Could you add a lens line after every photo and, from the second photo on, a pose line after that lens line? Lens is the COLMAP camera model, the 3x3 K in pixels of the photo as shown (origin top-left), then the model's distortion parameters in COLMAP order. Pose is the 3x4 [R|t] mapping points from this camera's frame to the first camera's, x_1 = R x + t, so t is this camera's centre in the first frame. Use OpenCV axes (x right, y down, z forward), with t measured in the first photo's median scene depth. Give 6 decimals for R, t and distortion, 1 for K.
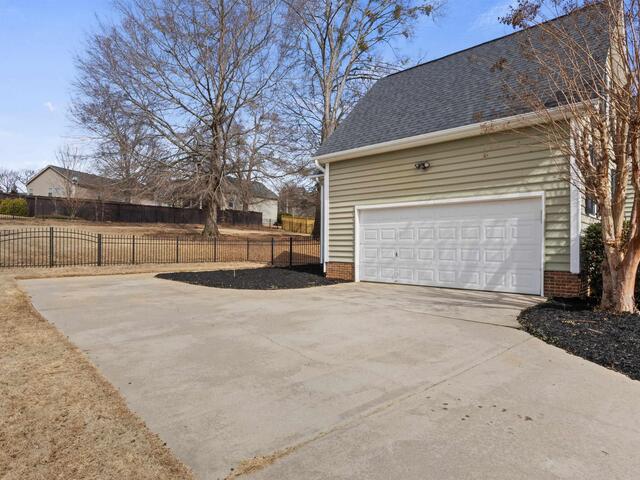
lens RADIAL K [[392.7, 0, 320.0], [0, 392.7, 240.0], [0, 0, 1]] dist [-0.000561, -0.000035]
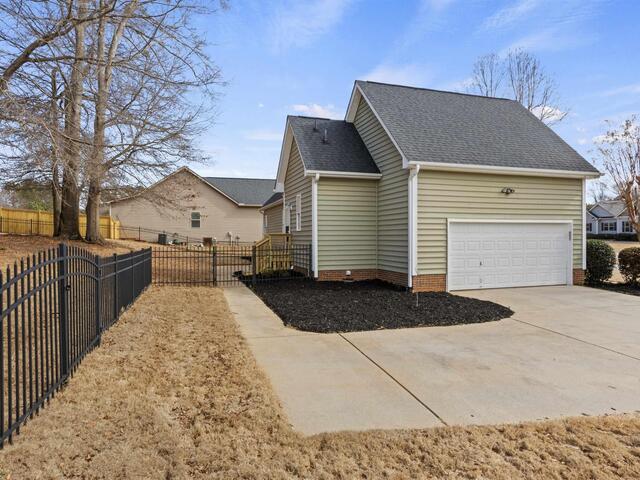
lens RADIAL K [[392.7, 0, 320.0], [0, 392.7, 240.0], [0, 0, 1]] dist [-0.000561, -0.000035]
pose [[0.497355, -0.000284, 0.867547, -0.968061], [0.000721, 1.000000, -0.000086, -0.030755], [-0.867547, 0.000668, 0.497355, 0.784196]]
